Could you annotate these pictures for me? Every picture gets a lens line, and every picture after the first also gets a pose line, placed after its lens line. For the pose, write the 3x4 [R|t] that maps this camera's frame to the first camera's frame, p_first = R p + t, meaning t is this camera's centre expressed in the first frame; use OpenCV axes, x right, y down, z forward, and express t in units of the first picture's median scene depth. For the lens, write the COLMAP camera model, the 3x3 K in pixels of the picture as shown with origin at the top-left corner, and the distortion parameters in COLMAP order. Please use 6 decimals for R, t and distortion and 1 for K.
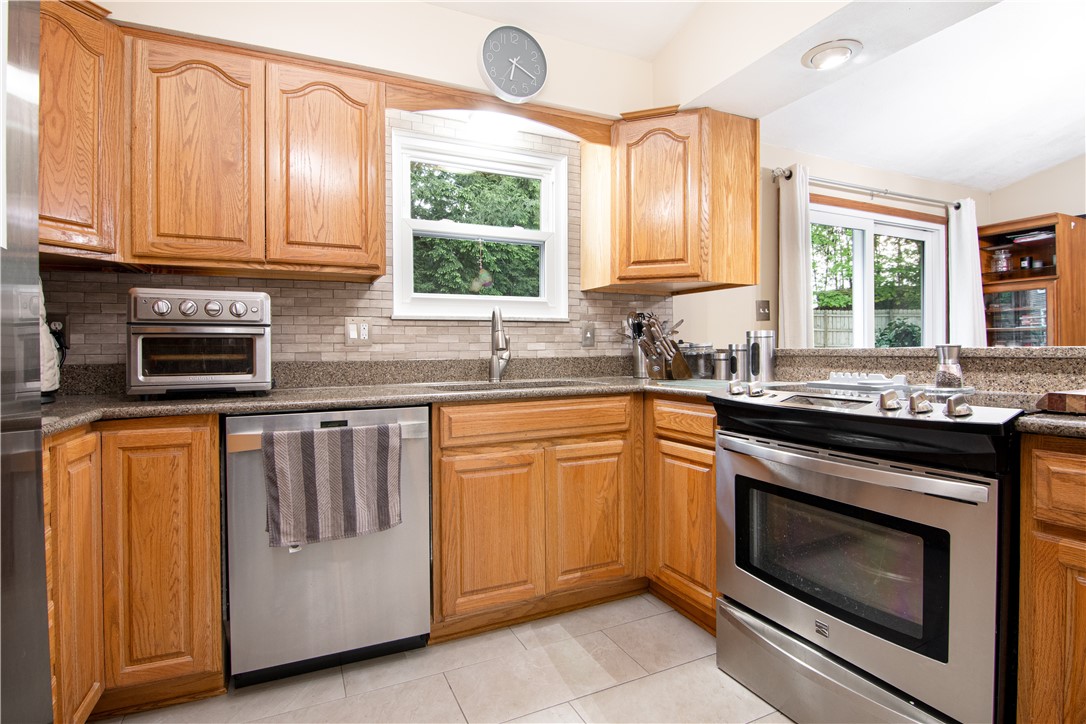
lens RADIAL K [[528.0, 0, 568.7], [0, 528.0, 350.4], [0, 0, 1]] dist [-0.022551, -0.002058]
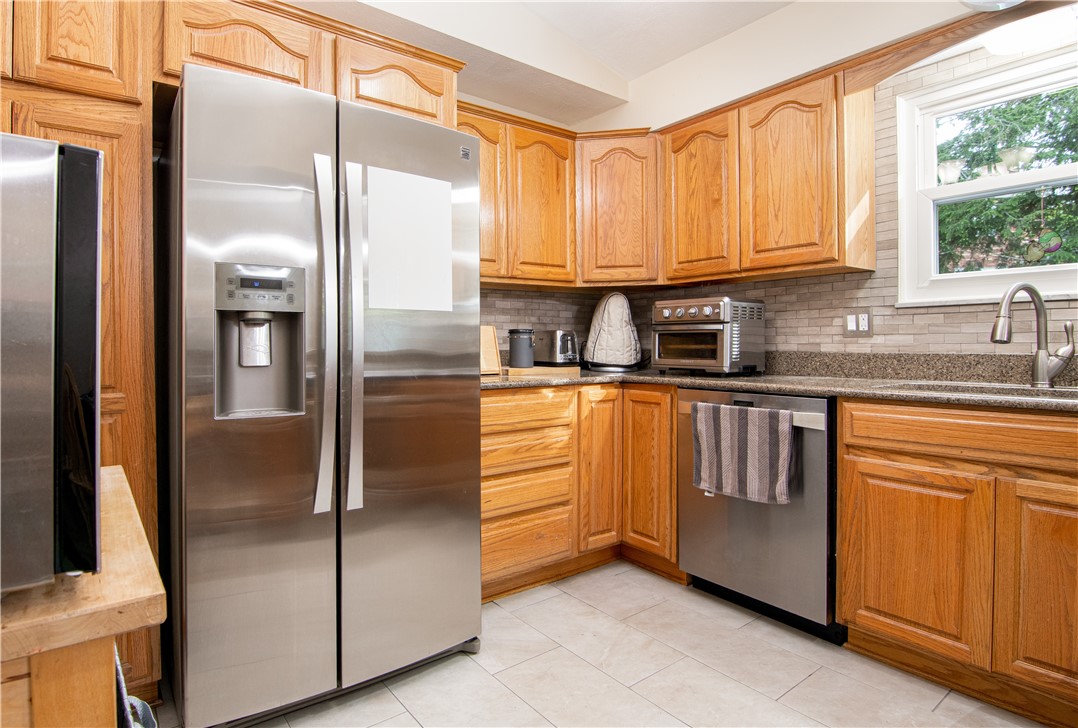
lens RADIAL K [[550.9, 0, 479.4], [0, 550.9, 346.9], [0, 0, 1]] dist [-0.015319, -0.004644]
pose [[0.171629, 0.015669, -0.985037, 0.596400], [0.001034, 0.999870, 0.016085, -0.009753], [0.985161, -0.003779, 0.171591, 0.161525]]
